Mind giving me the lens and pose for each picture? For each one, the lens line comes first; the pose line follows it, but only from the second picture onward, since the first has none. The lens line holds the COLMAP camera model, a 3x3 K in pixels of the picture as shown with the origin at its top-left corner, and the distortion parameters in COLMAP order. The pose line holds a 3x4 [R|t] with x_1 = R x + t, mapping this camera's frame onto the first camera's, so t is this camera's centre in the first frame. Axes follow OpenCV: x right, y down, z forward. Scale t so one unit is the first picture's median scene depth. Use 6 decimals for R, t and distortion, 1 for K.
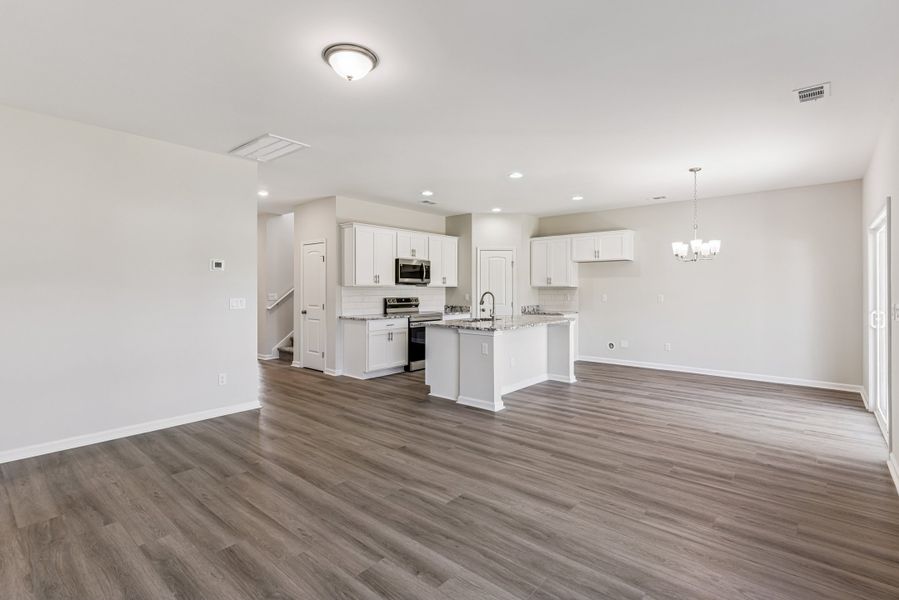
lens RADIAL K [[429.7, 0, 445.4], [0, 429.7, 287.4], [0, 0, 1]] dist [0.001861, 0.000151]
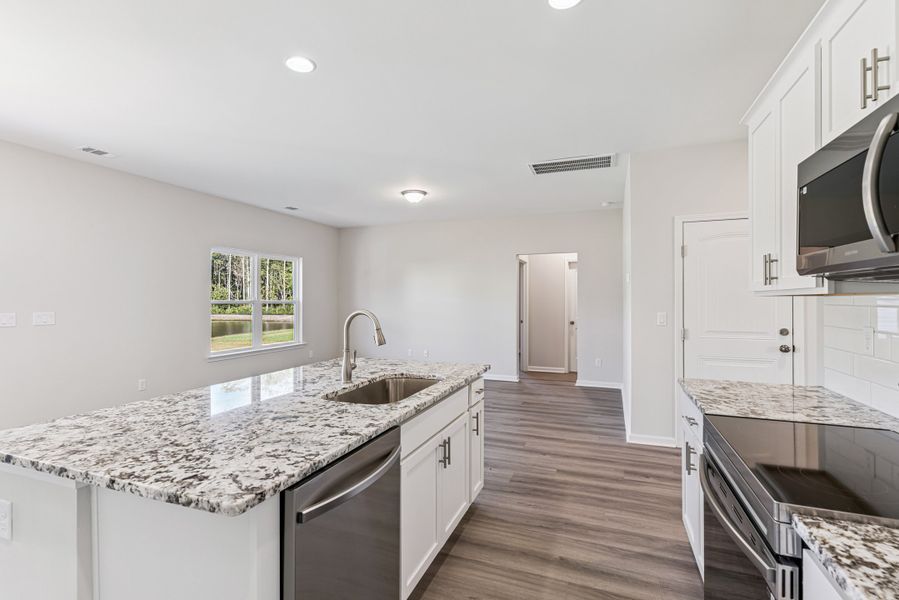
lens RADIAL K [[427.2, 0, 443.9], [0, 427.2, 296.4], [0, 0, 1]] dist [-0.000865, -0.000081]
pose [[-0.940759, -0.003097, -0.339062, 0.171135], [0.000272, 0.999951, -0.009889, 0.000762], [0.339076, -0.009395, -0.940712, 1.464559]]
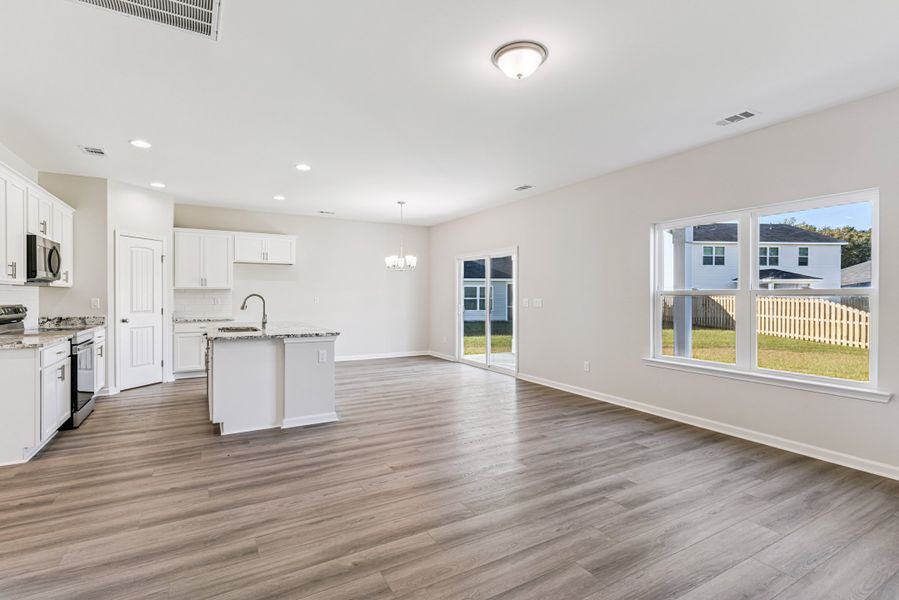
lens RADIAL K [[427.2, 0, 443.9], [0, 427.2, 296.4], [0, 0, 1]] dist [-0.000865, -0.000081]
pose [[0.331893, -0.004281, 0.943307, -0.585911], [-0.005137, 0.999967, 0.006346, 0.008262], [-0.943303, -0.006952, 0.331860, 0.401212]]
